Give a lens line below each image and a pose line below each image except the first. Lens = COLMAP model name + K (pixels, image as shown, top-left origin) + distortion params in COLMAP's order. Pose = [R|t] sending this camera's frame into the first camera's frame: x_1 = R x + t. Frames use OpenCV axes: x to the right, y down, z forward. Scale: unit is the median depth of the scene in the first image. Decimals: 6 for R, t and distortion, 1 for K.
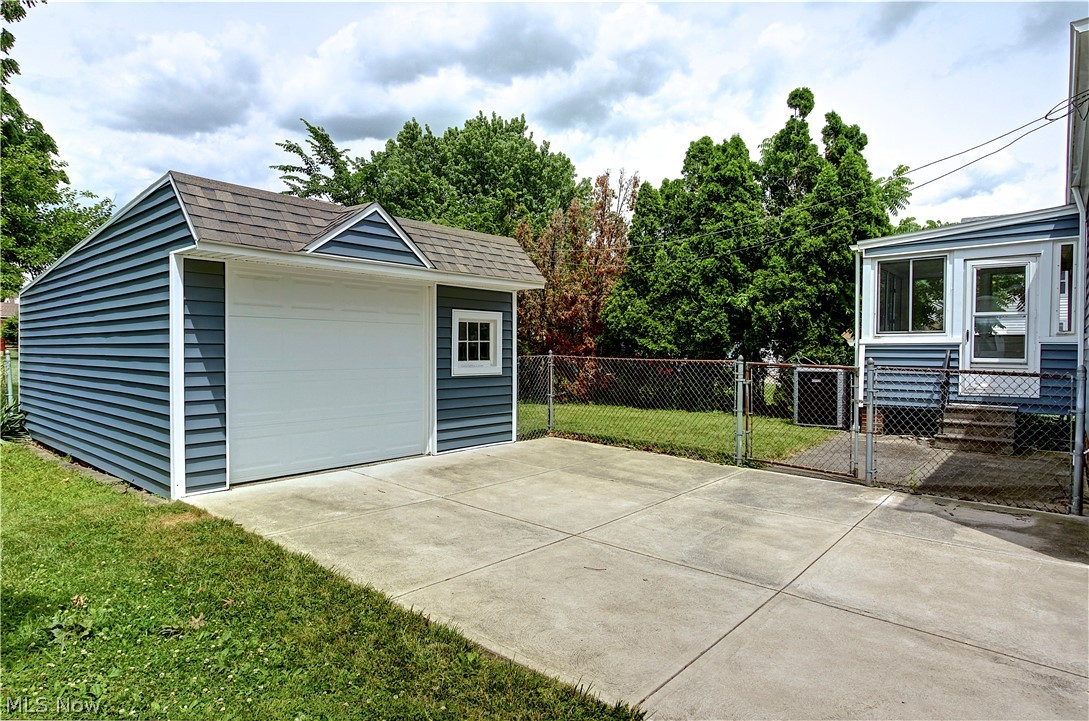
lens RADIAL K [[614.7, 0, 544.5], [0, 614.7, 360.5], [0, 0, 1]] dist [-0.022909, -0.000628]
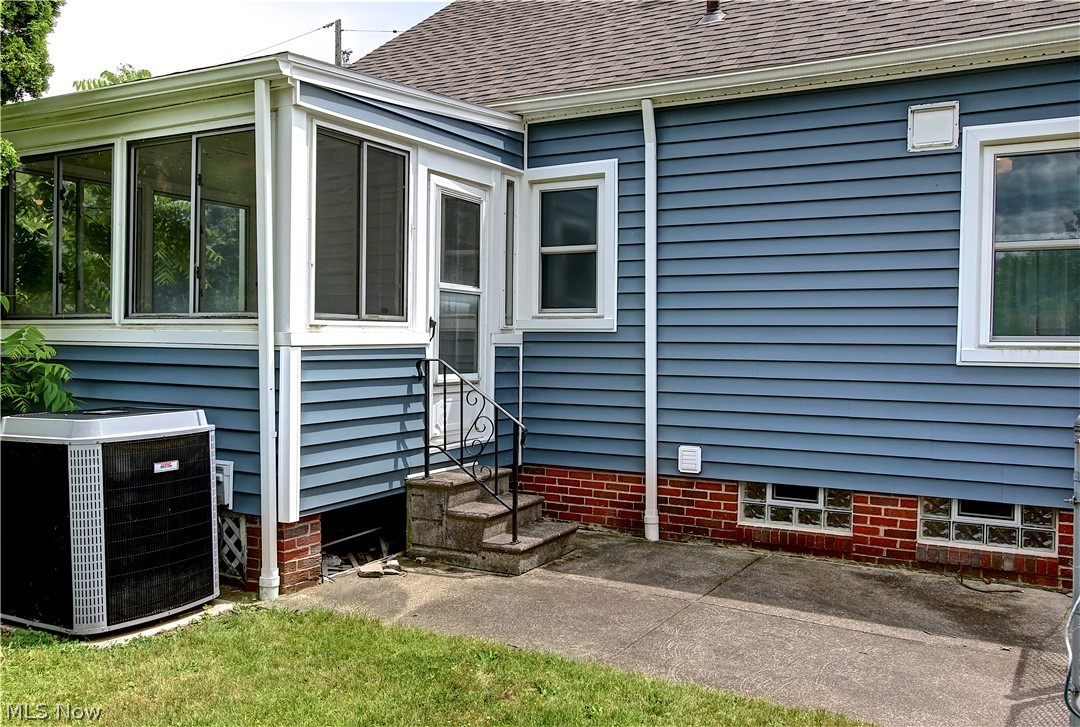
lens RADIAL K [[928.5, 0, 540.0], [0, 928.5, 363.5], [0, 0, 1]] dist [-0.001877, -0.000470]
pose [[-0.202108, -0.027869, 0.978967, -0.043698], [0.009770, 0.999488, 0.030470, -0.034287], [-0.979315, 0.015722, -0.201732, 1.052485]]
